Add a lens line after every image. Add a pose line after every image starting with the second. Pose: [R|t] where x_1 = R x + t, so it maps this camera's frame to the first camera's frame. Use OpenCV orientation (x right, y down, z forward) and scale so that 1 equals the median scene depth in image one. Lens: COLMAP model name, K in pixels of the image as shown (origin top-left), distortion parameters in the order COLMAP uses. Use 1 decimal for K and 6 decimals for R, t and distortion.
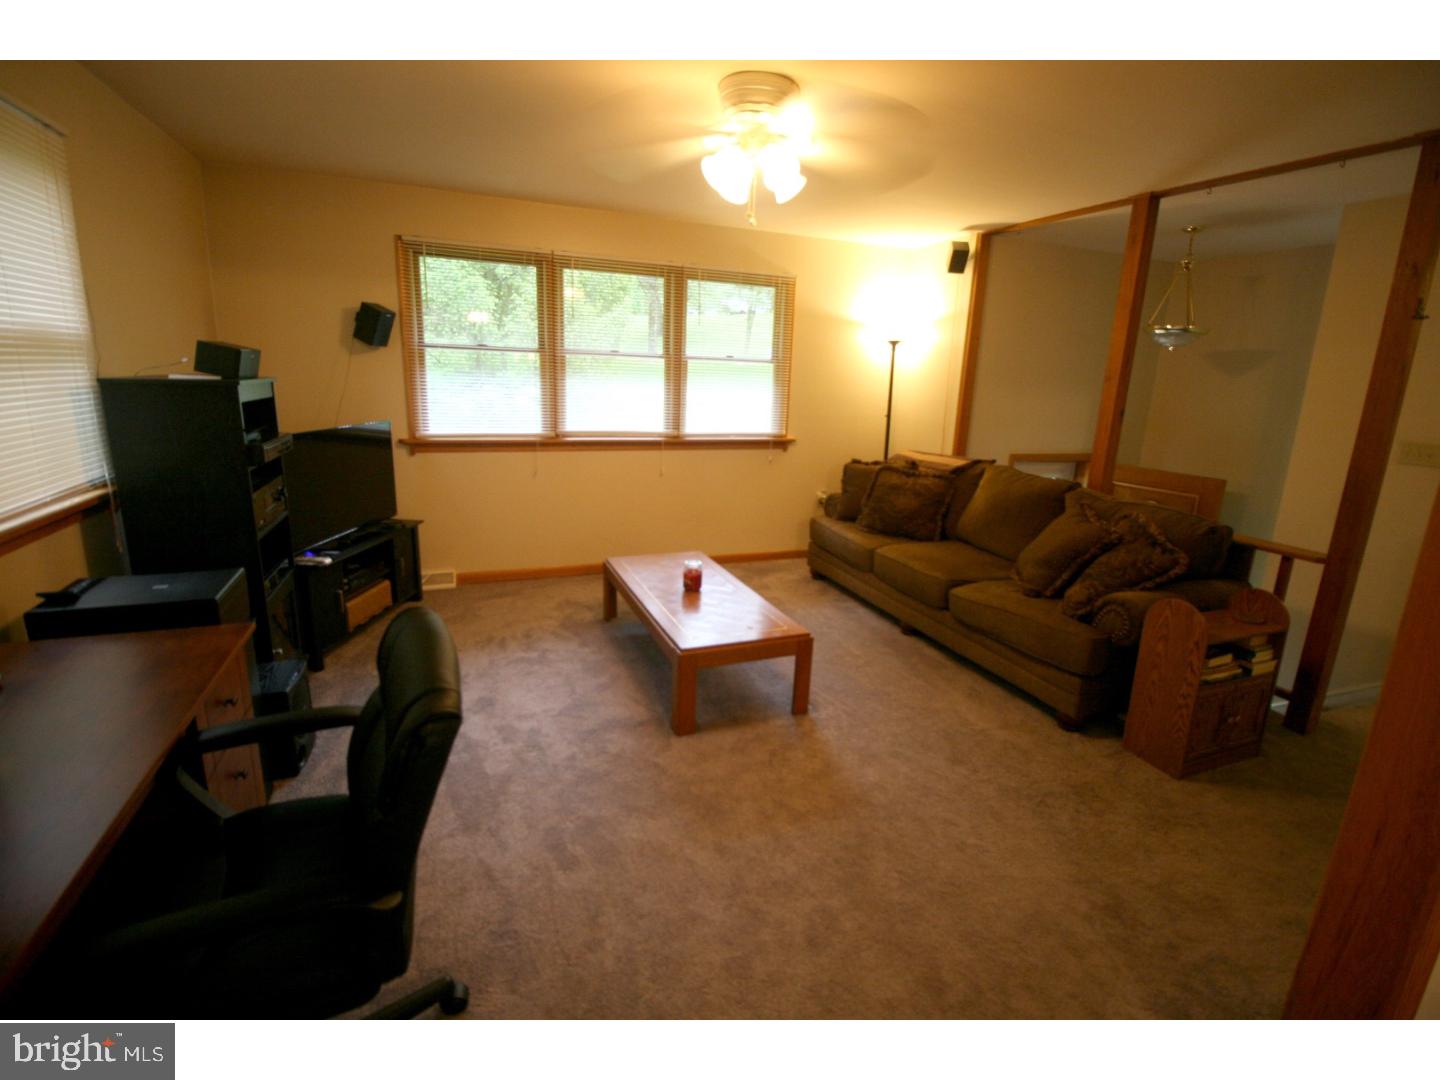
lens RADIAL K [[670.2, 0, 723.6], [0, 670.2, 537.3], [0, 0, 1]] dist [-0.004116, -0.000307]
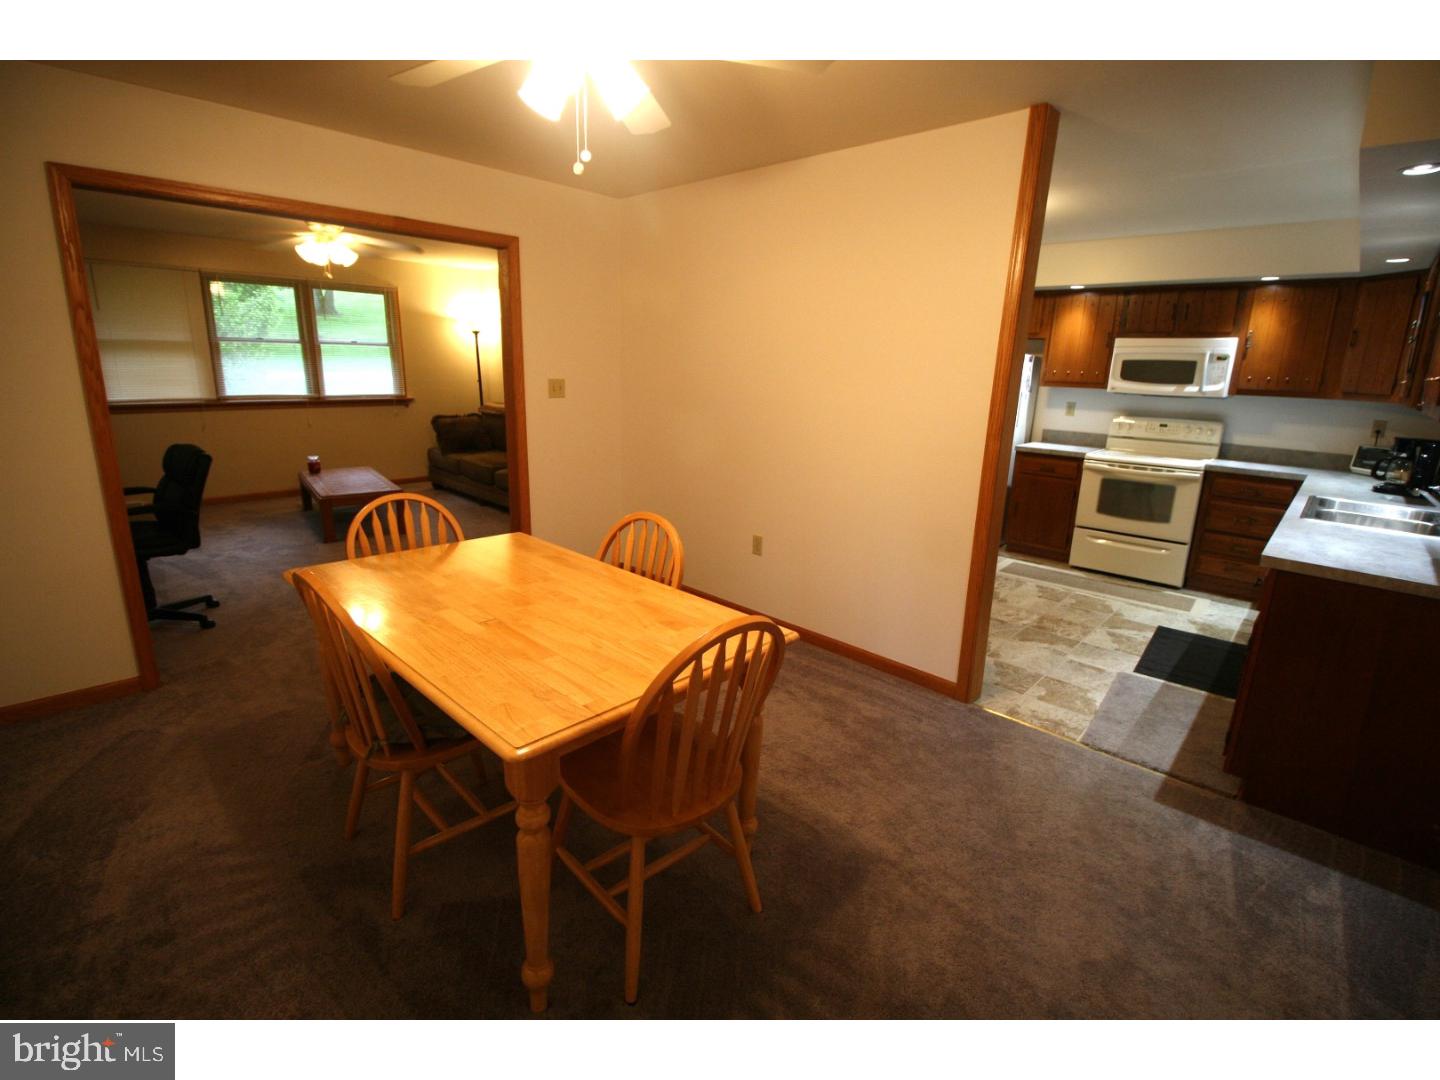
lens RADIAL K [[670.2, 0, 717.2], [0, 670.2, 528.7], [0, 0, 1]] dist [-0.004116, -0.000307]
pose [[0.913951, -0.108897, 0.390942, 0.115861], [0.102029, 0.994041, 0.038366, 0.154680], [-0.392790, 0.004822, 0.919615, -0.629458]]
